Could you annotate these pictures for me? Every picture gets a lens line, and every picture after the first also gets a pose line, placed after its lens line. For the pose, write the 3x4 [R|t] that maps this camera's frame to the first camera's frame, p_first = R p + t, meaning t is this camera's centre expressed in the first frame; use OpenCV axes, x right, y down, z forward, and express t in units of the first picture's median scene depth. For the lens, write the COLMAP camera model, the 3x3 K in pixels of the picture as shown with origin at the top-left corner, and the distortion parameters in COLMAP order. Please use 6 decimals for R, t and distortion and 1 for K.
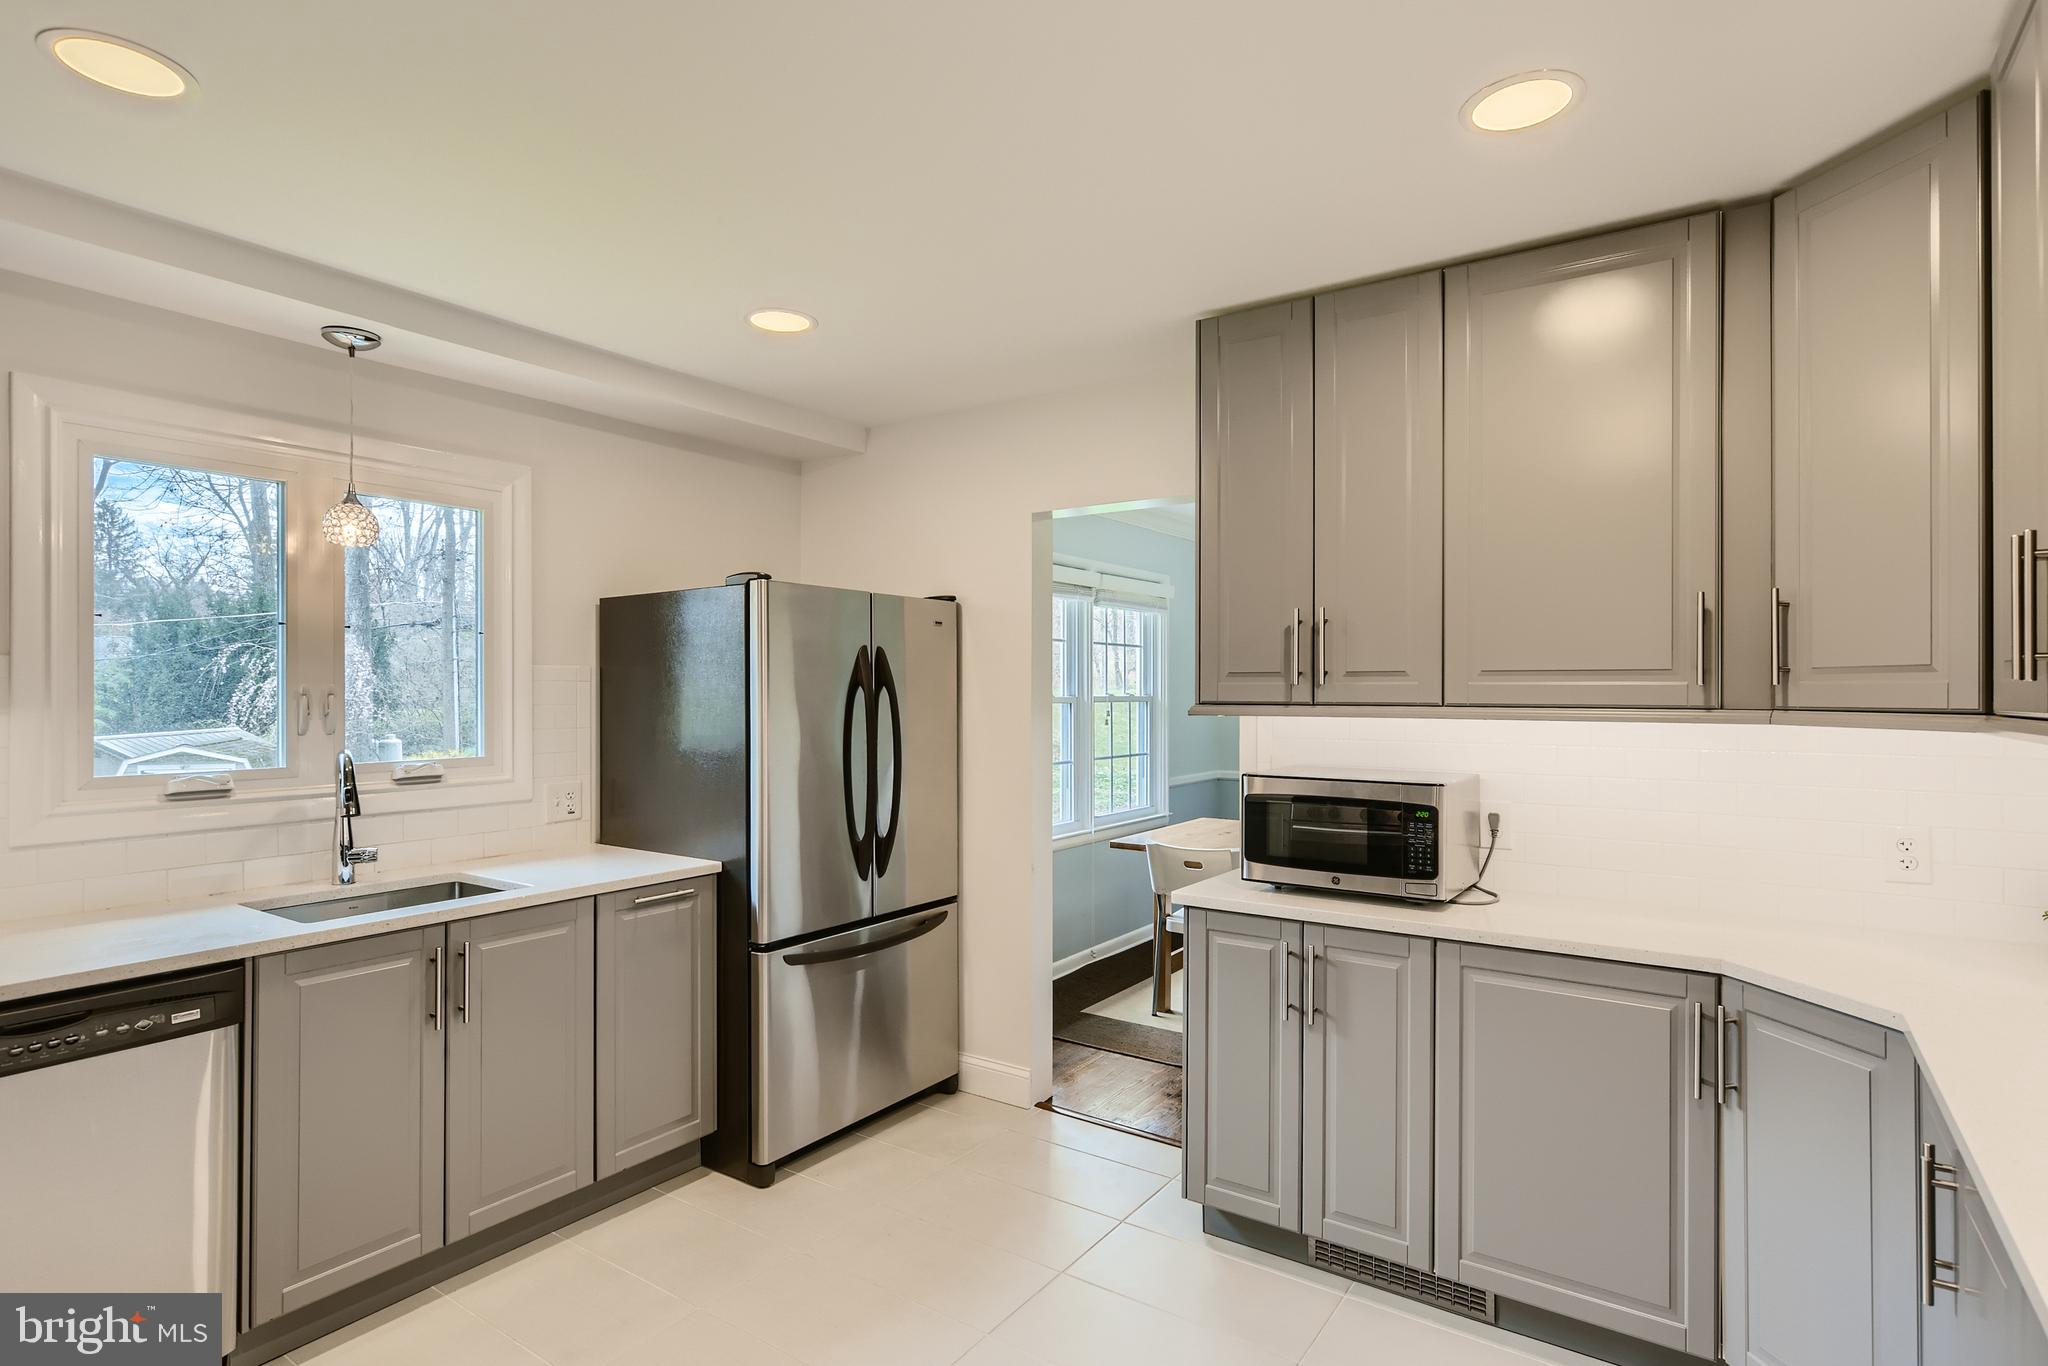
lens RADIAL K [[1041.1, 0, 1038.7], [0, 1041.1, 686.1], [0, 0, 1]] dist [0.006373, 0.000086]
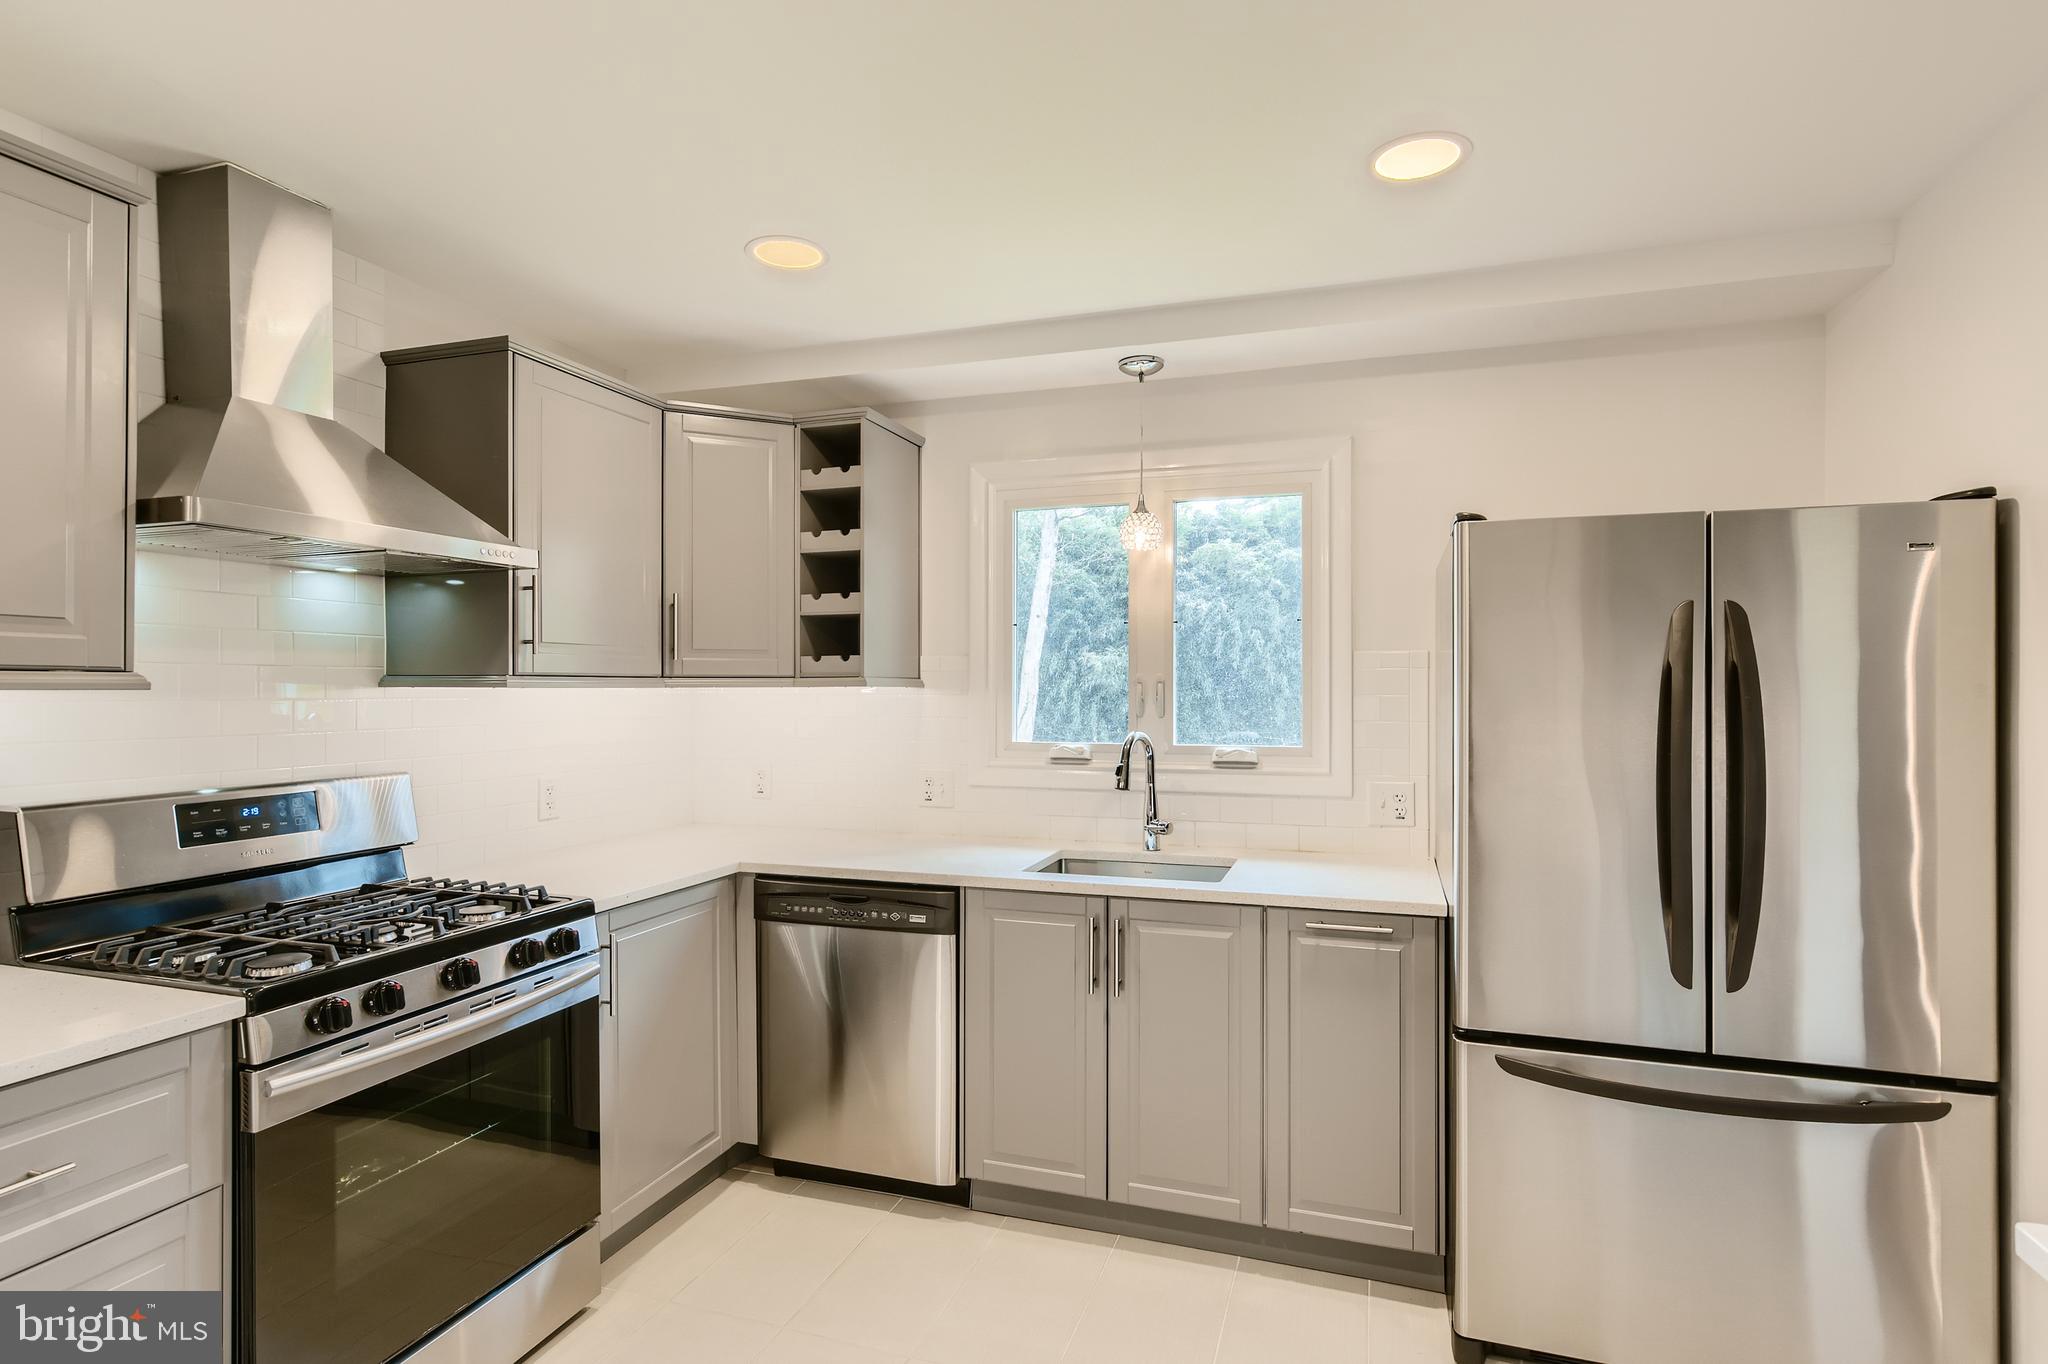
lens RADIAL K [[1041.1, 0, 1035.2], [0, 1041.1, 687.0], [0, 0, 1]] dist [0.006373, 0.000086]
pose [[0.269977, 0.001475, -0.962866, 0.391065], [0.004080, 0.999988, 0.002676, 0.009681], [0.962858, -0.004651, 0.269968, 0.584149]]
